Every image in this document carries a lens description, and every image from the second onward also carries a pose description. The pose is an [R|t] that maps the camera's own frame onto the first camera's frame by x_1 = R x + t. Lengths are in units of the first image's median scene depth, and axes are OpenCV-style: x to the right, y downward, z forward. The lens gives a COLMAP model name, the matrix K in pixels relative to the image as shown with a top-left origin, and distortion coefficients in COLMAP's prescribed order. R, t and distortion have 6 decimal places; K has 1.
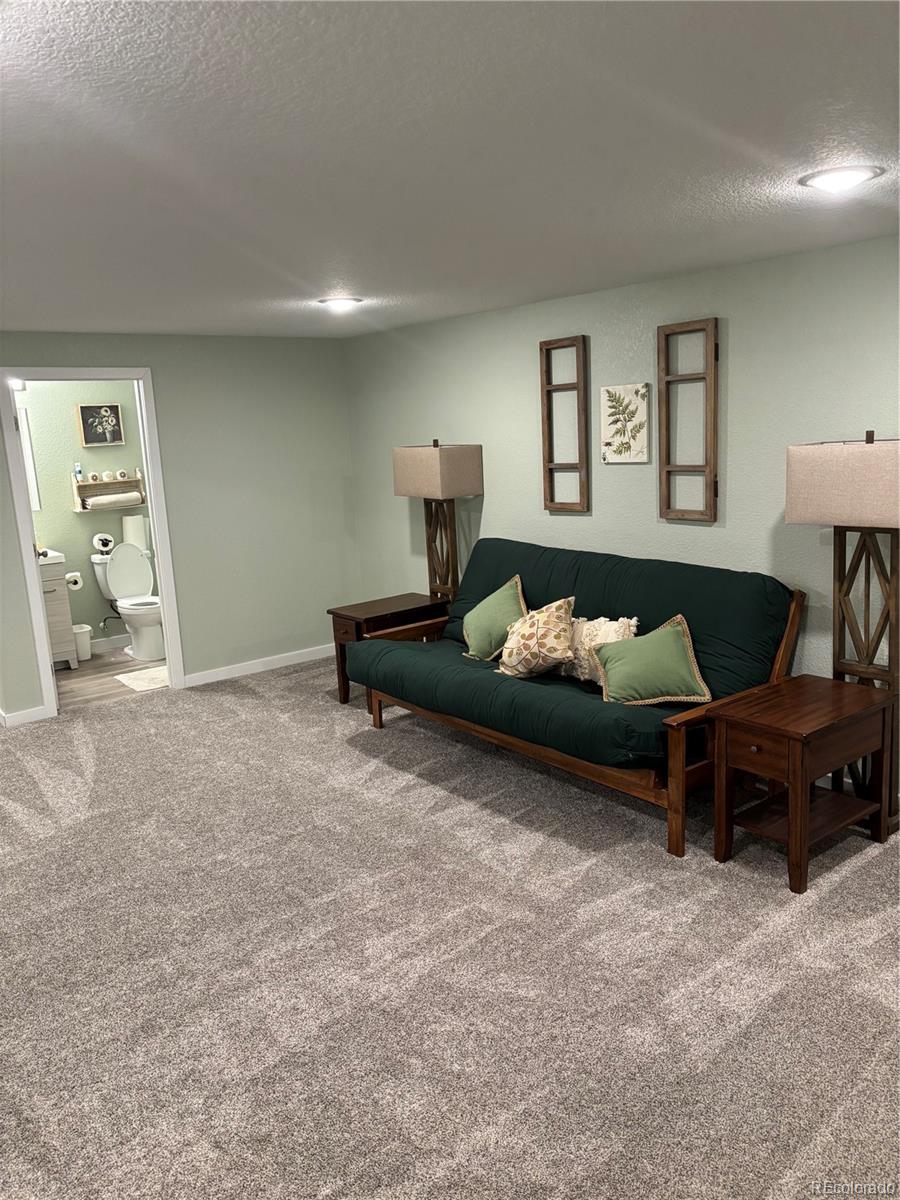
lens RADIAL K [[898.5, 0, 447.9], [0, 898.5, 597.4], [0, 0, 1]] dist [0.006361, 0.001740]
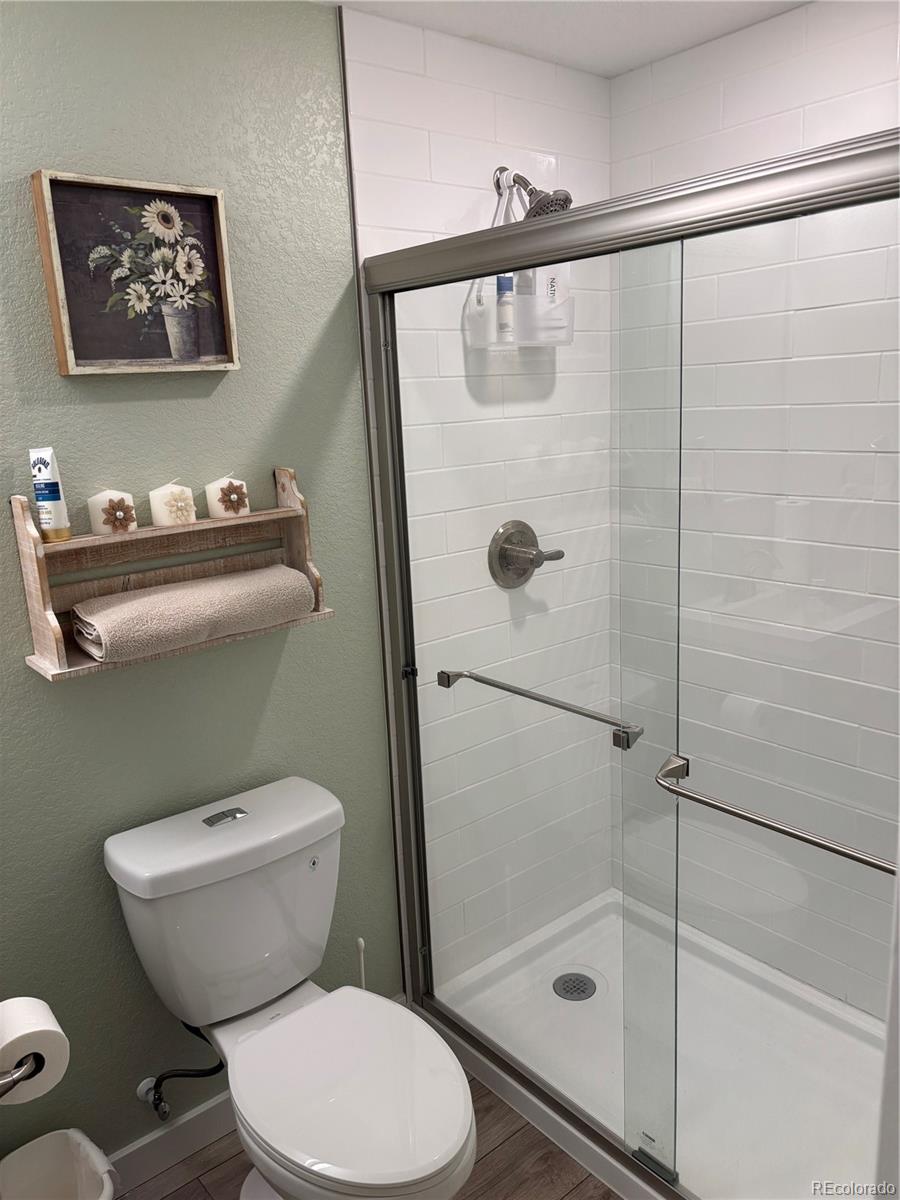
lens RADIAL K [[898.5, 0, 452.7], [0, 898.5, 603.2], [0, 0, 1]] dist [0.006361, 0.001740]
pose [[0.998903, -0.004121, 0.046642, -0.318655], [0.002653, 0.999500, 0.031493, -0.117339], [-0.046748, -0.031335, 0.998415, 0.767553]]
